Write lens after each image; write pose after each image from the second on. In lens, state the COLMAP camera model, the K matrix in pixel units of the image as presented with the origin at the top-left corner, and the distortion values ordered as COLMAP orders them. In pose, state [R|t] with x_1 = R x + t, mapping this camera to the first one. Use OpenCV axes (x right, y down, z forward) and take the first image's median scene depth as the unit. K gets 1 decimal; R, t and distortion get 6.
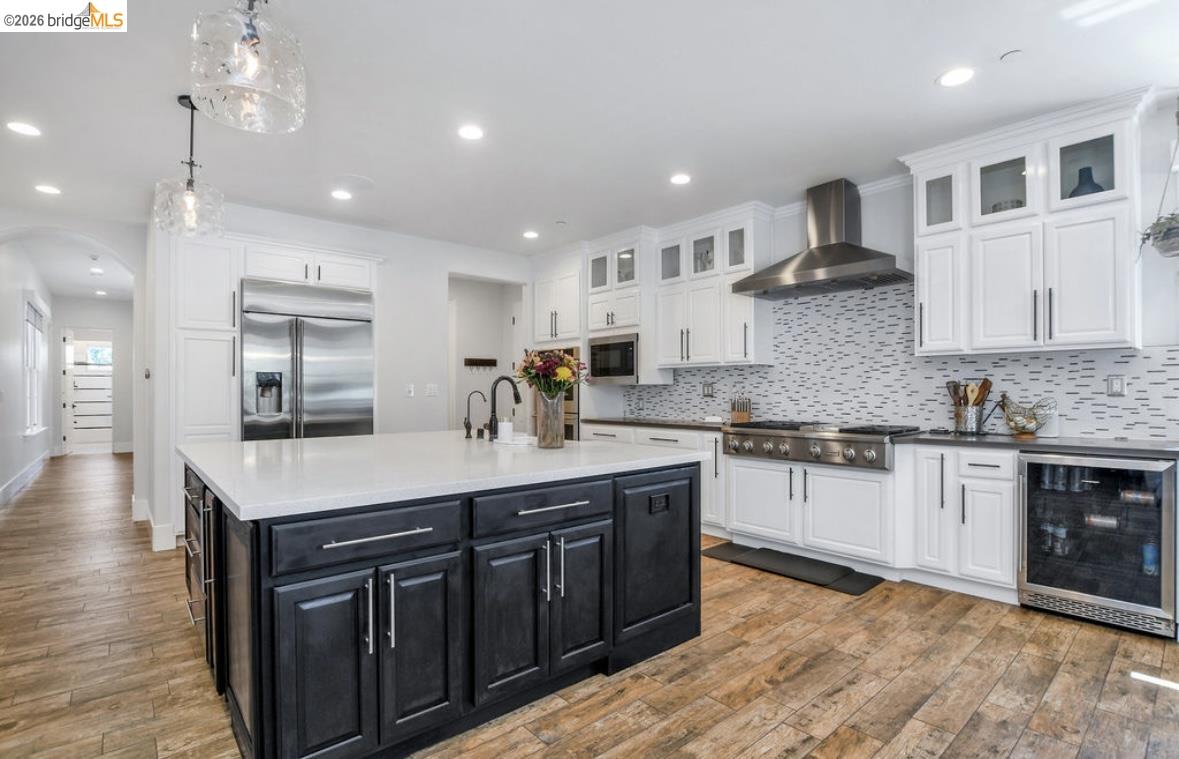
lens RADIAL K [[572.7, 0, 589.0], [0, 572.7, 390.1], [0, 0, 1]] dist [-0.003645, -0.000684]
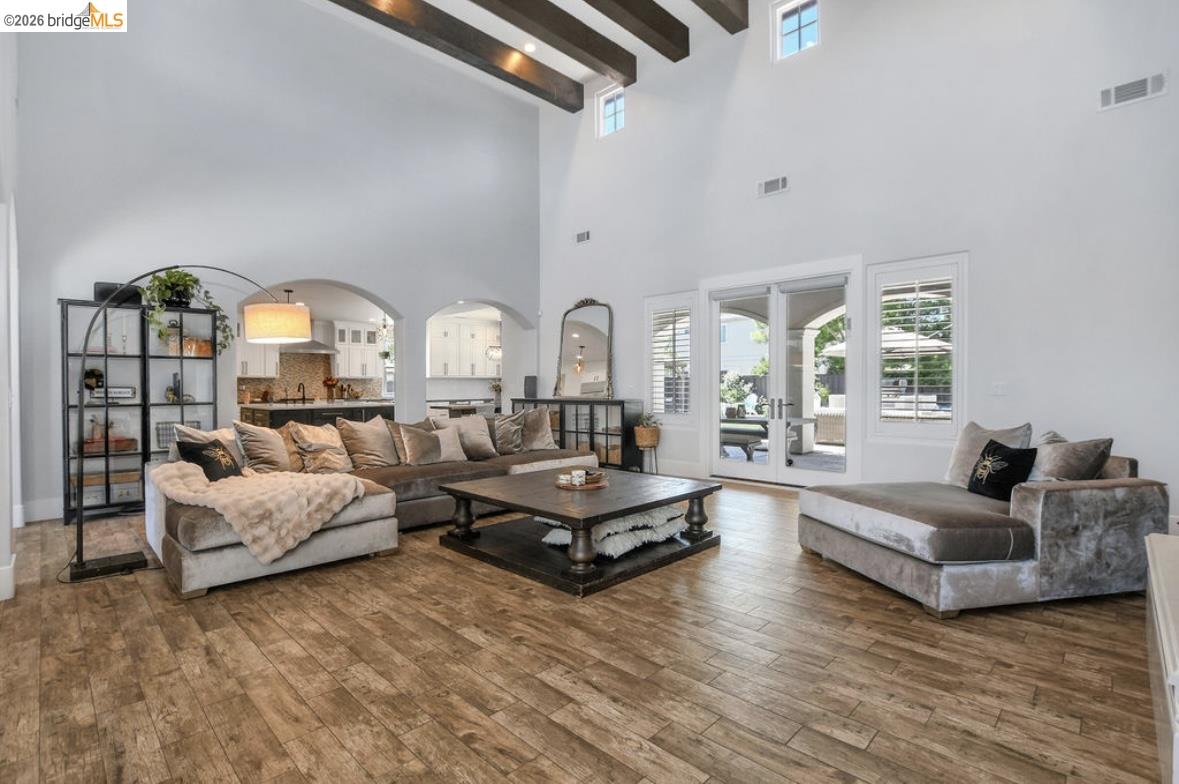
lens RADIAL K [[561.9, 0, 591.0], [0, 561.9, 387.3], [0, 0, 1]] dist [0.000986, 0.000101]
pose [[-0.084200, -0.001886, 0.996447, -3.599283], [0.002302, 0.999995, 0.002087, -0.006079], [-0.996446, 0.002469, -0.084196, -0.330261]]
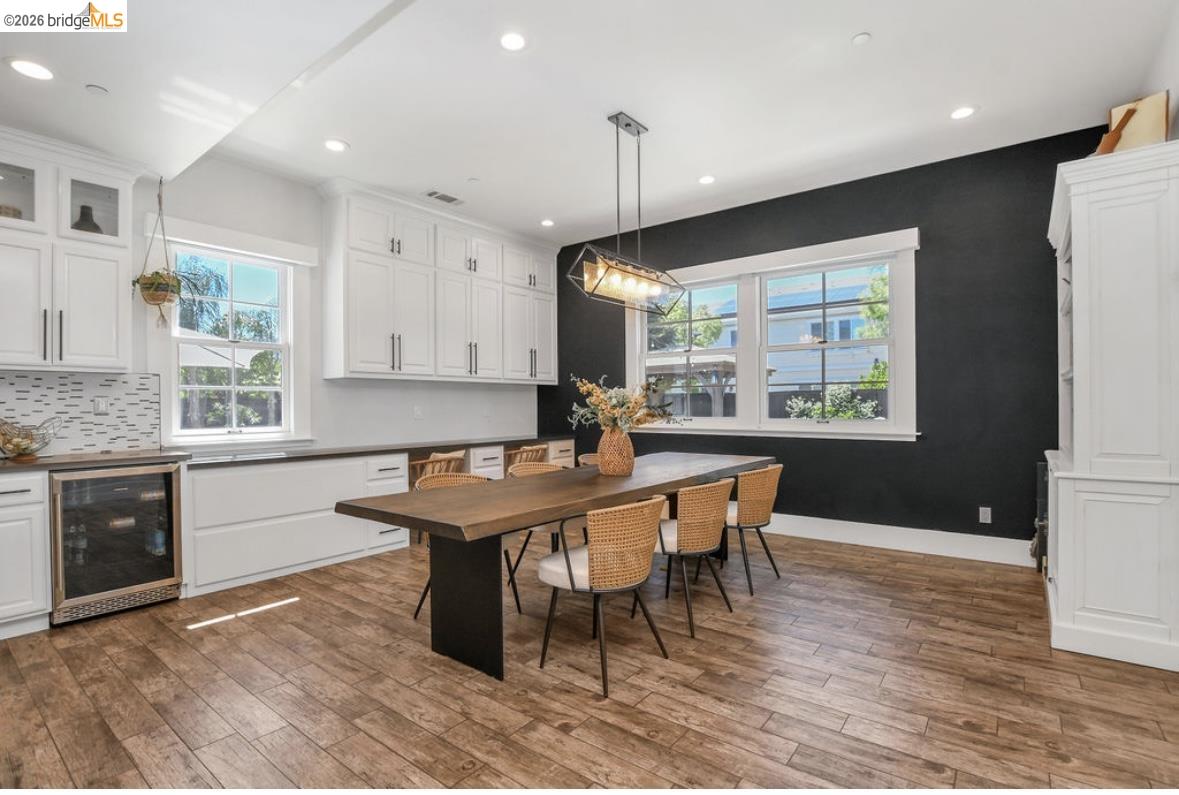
lens RADIAL K [[564.6, 0, 587.3], [0, 564.6, 404.2], [0, 0, 1]] dist [-0.002152, -0.000174]
pose [[-0.178380, 0.006823, 0.983938, -0.366890], [0.006187, 0.999964, -0.005813, 0.001898], [-0.983942, 0.005051, -0.178416, 0.257139]]
